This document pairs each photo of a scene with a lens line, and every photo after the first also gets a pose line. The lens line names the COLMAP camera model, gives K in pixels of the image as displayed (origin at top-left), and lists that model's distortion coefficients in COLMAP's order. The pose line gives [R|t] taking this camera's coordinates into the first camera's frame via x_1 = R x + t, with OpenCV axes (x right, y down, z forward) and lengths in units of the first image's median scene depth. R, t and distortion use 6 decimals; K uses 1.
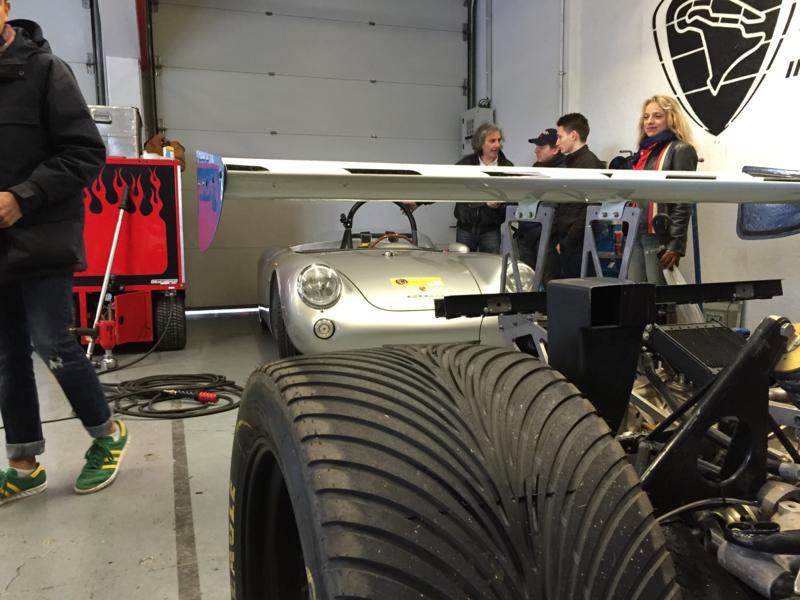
lens RADIAL K [[670.3, 0, 397.0], [0, 670.3, 299.0], [0, 0, 1]] dist [-0.010034, -0.015951]
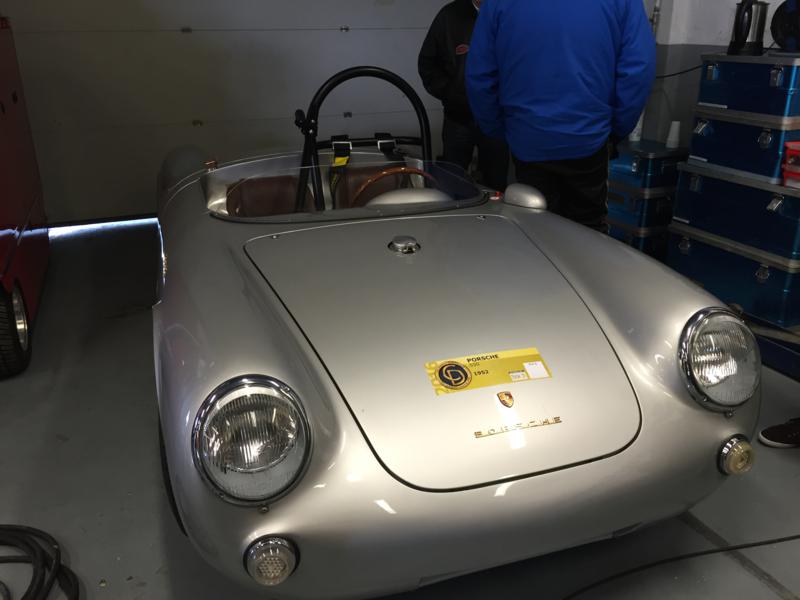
lens RADIAL K [[670.3, 0, 402.8], [0, 670.3, 300.9], [0, 0, 1]] dist [-0.010034, -0.015951]
pose [[0.997805, -0.022461, 0.062290, -0.034388], [0.003459, 0.957106, 0.289718, -0.133766], [-0.066125, -0.288866, 0.955083, 0.434240]]
